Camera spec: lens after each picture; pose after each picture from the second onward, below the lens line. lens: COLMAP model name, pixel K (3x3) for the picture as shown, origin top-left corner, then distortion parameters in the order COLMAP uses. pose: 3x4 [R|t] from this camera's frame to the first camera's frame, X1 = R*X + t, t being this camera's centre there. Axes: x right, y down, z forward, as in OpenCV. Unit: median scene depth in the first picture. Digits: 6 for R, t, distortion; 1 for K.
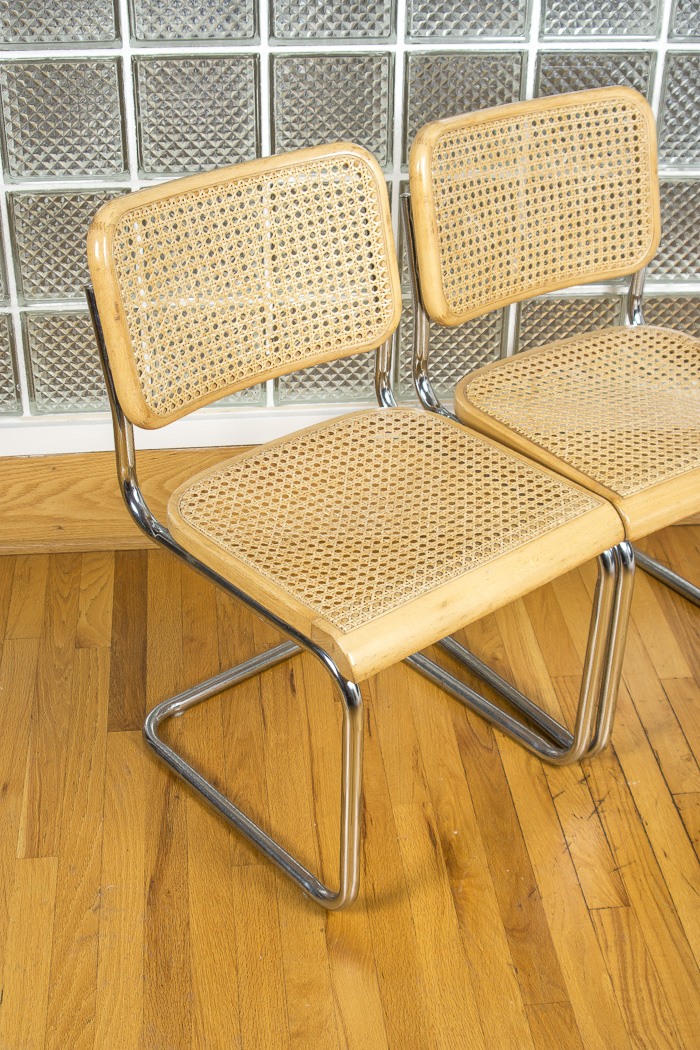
lens RADIAL K [[1435.4, 0, 368.7], [0, 1435.4, 556.9], [0, 0, 1]] dist [-0.129973, 0.000000]
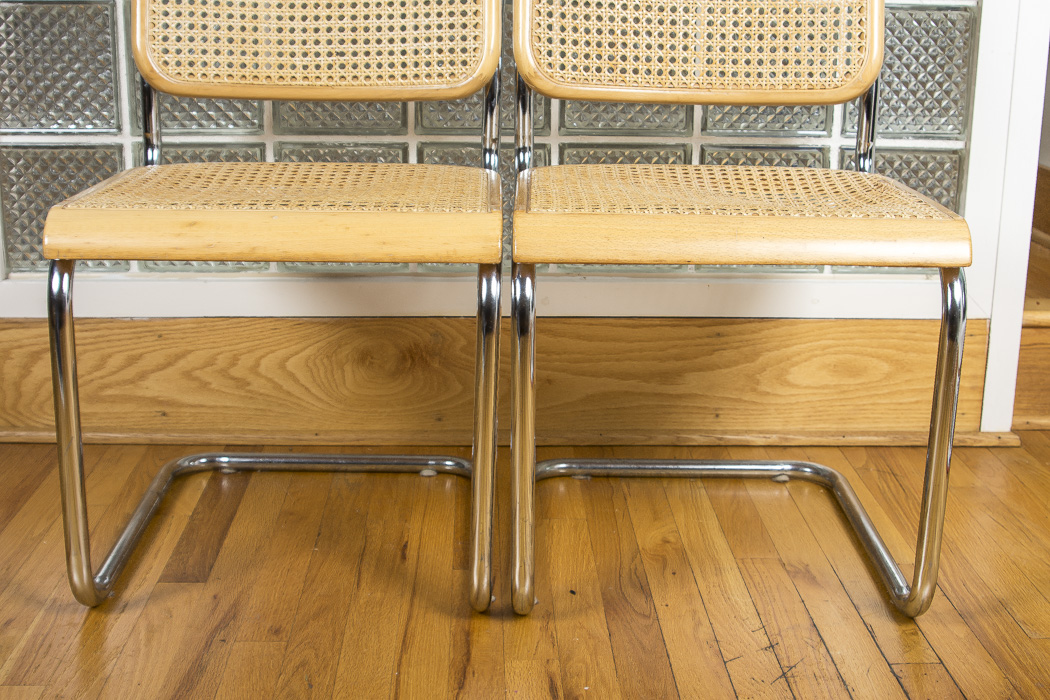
lens RADIAL K [[1435.4, 0, 517.9], [0, 1435.4, 352.7], [0, 0, 1]] dist [-0.129973, 0.000000]
pose [[0.995829, 0.009903, -0.090699, 0.083852], [-0.038154, 0.948194, -0.315393, 0.242125], [0.082877, 0.317538, 0.944617, 0.238072]]
